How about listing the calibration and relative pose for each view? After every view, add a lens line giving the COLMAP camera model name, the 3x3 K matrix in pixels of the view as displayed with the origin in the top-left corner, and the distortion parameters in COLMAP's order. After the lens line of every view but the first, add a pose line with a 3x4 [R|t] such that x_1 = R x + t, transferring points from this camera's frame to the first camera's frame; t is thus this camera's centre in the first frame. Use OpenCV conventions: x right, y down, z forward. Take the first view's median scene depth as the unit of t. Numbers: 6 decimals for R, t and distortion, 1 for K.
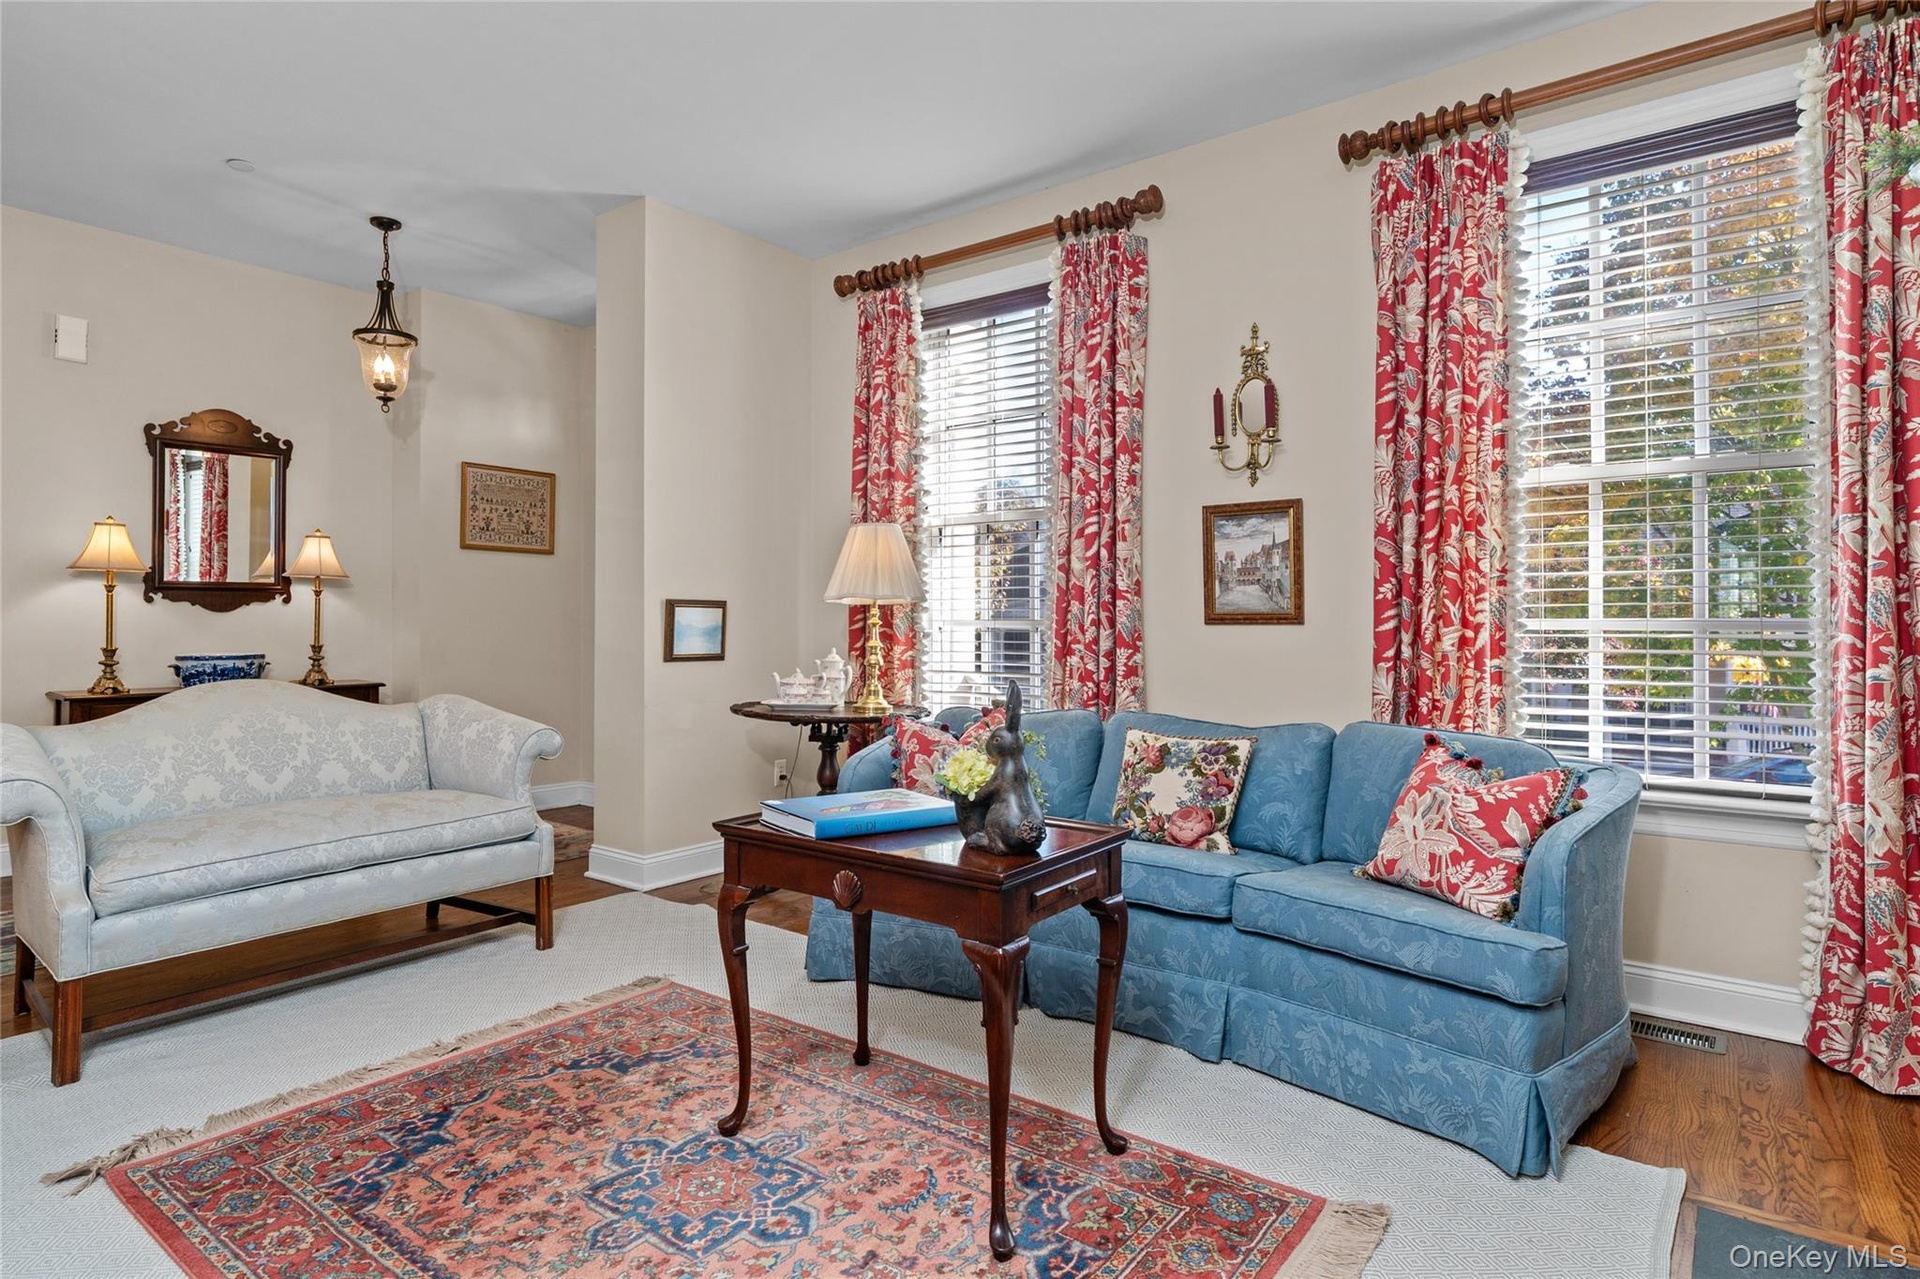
lens RADIAL K [[994.2, 0, 962.9], [0, 994.2, 608.6], [0, 0, 1]] dist [0.000266, 0.000571]
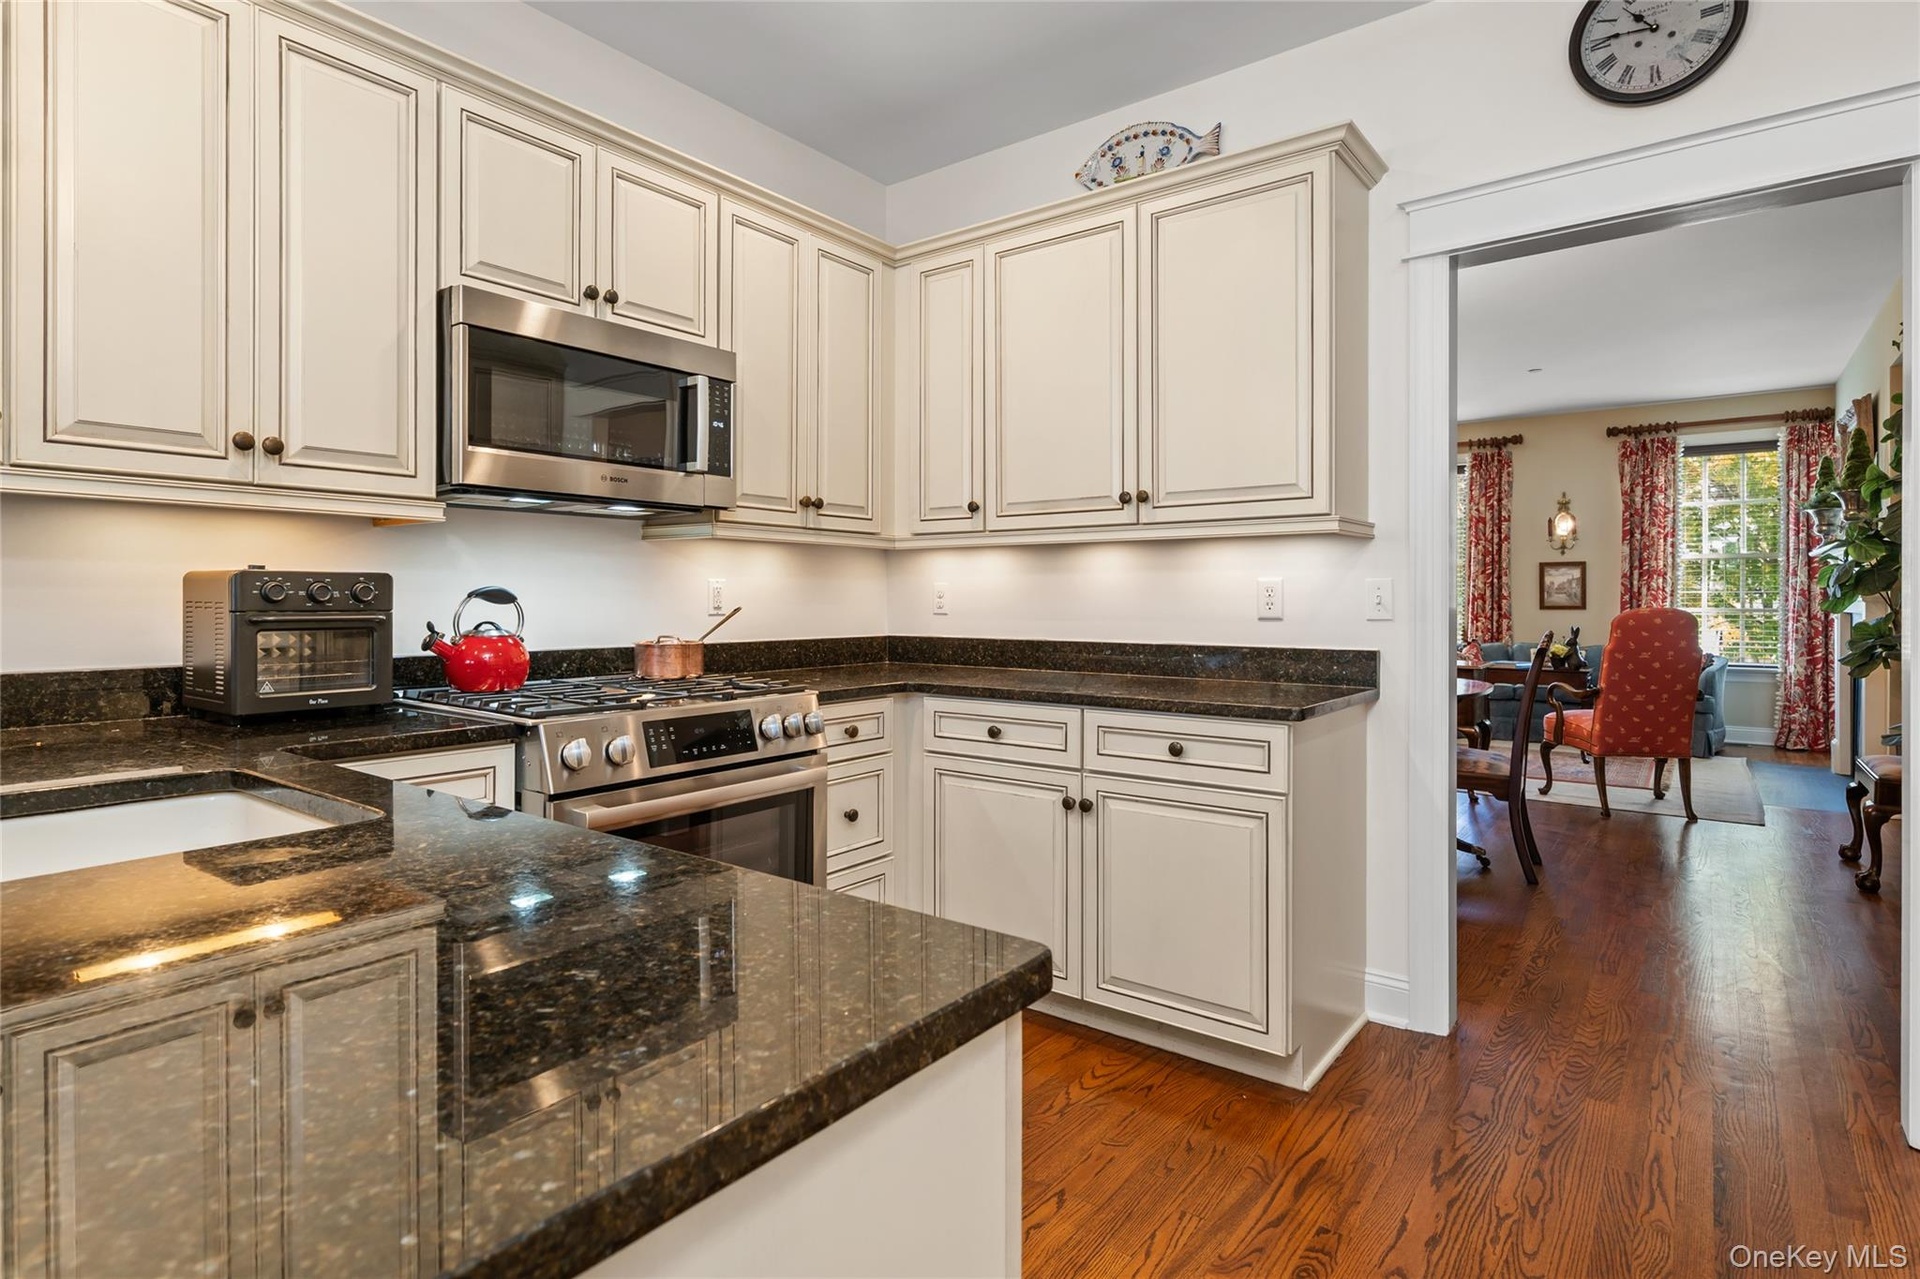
lens RADIAL K [[994.2, 0, 939.3], [0, 994.2, 596.5], [0, 0, 1]] dist [0.000266, 0.000571]
pose [[0.999935, -0.000090, -0.011383, -1.427154], [0.000211, 0.999944, 0.010559, -0.050417], [0.011381, -0.010561, 0.999879, -1.750277]]
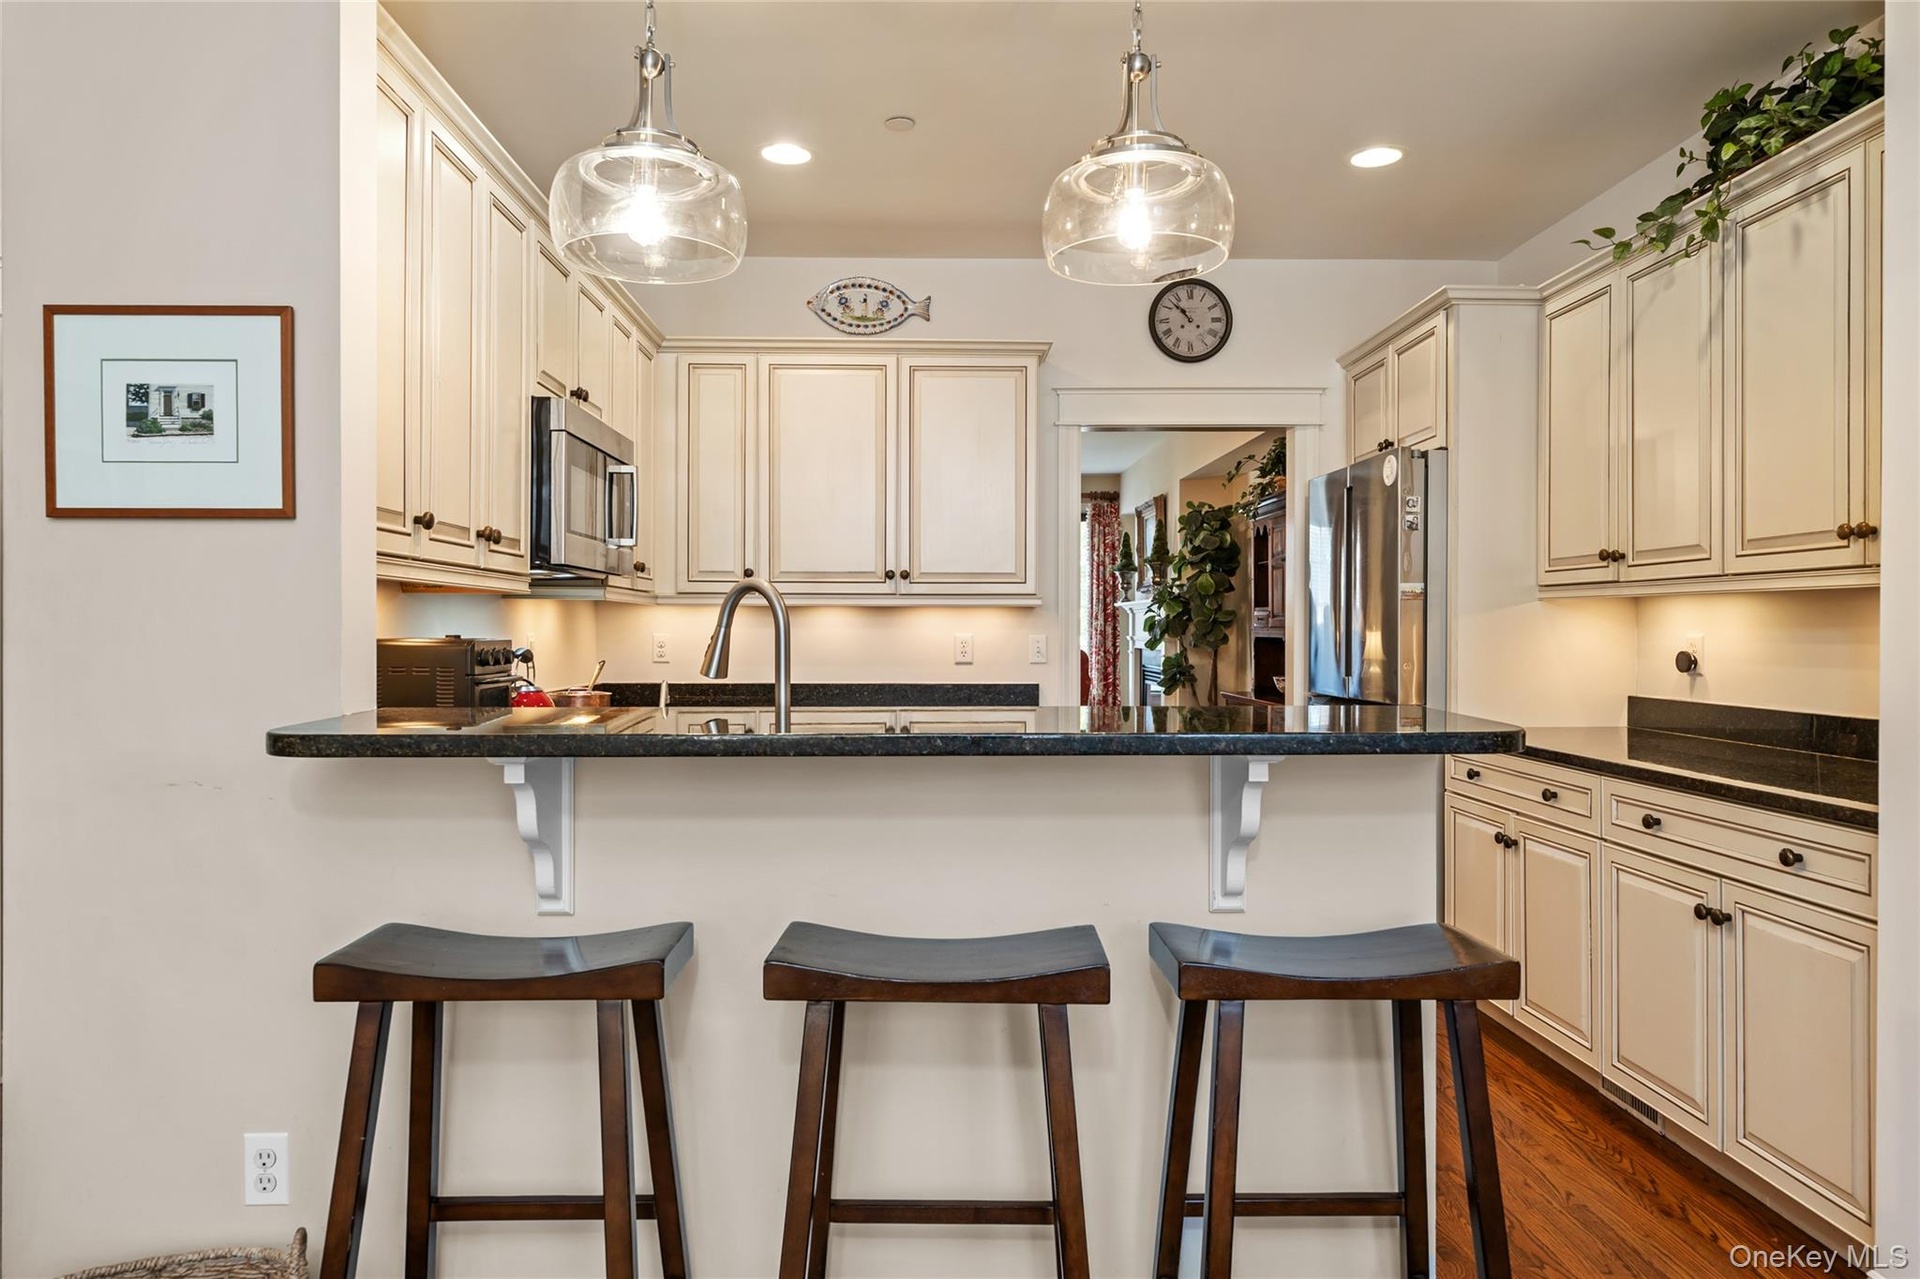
lens RADIAL K [[1226.1, 0, 955.3], [0, 1226.1, 632.1], [0, 0, 1]] dist [-0.006494, 0.003258]
pose [[0.783093, -0.000236, 0.621905, -2.148612], [-0.009774, 0.999872, 0.012686, -0.080961], [-0.621828, -0.016013, 0.782990, -2.066317]]
